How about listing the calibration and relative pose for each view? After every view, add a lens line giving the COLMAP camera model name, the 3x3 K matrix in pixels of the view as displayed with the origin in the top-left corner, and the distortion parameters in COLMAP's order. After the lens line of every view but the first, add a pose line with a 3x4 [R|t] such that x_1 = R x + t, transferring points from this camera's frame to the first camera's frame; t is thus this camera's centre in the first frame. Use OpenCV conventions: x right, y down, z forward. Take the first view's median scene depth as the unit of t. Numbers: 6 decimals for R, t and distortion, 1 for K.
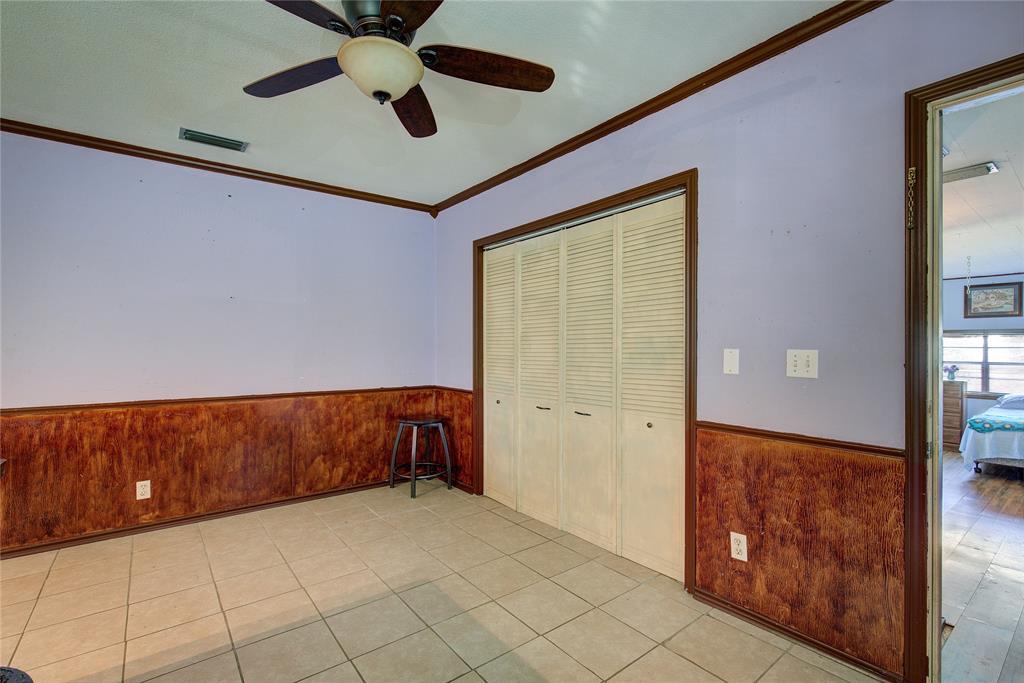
lens RADIAL K [[470.5, 0, 523.8], [0, 470.5, 346.0], [0, 0, 1]] dist [0.005265, -0.003351]
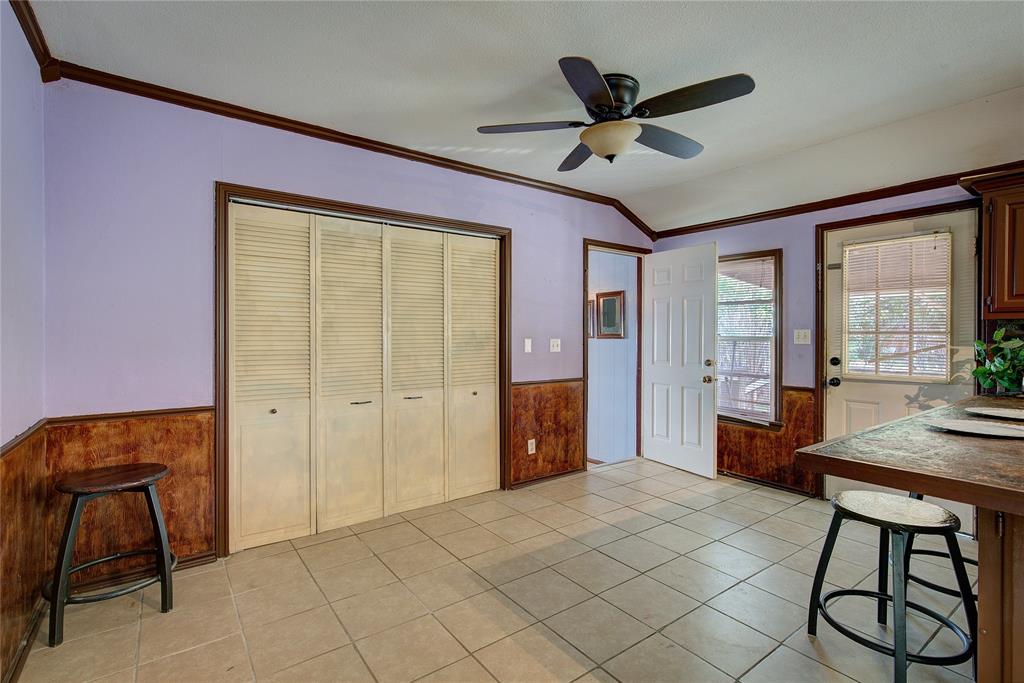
lens RADIAL K [[470.5, 0, 502.8], [0, 470.5, 340.0], [0, 0, 1]] dist [0.005265, -0.003351]
pose [[0.052043, -0.008924, 0.998605, -1.328726], [0.002368, 0.999958, 0.008813, -0.005205], [-0.998642, 0.001906, 0.052062, 0.983129]]
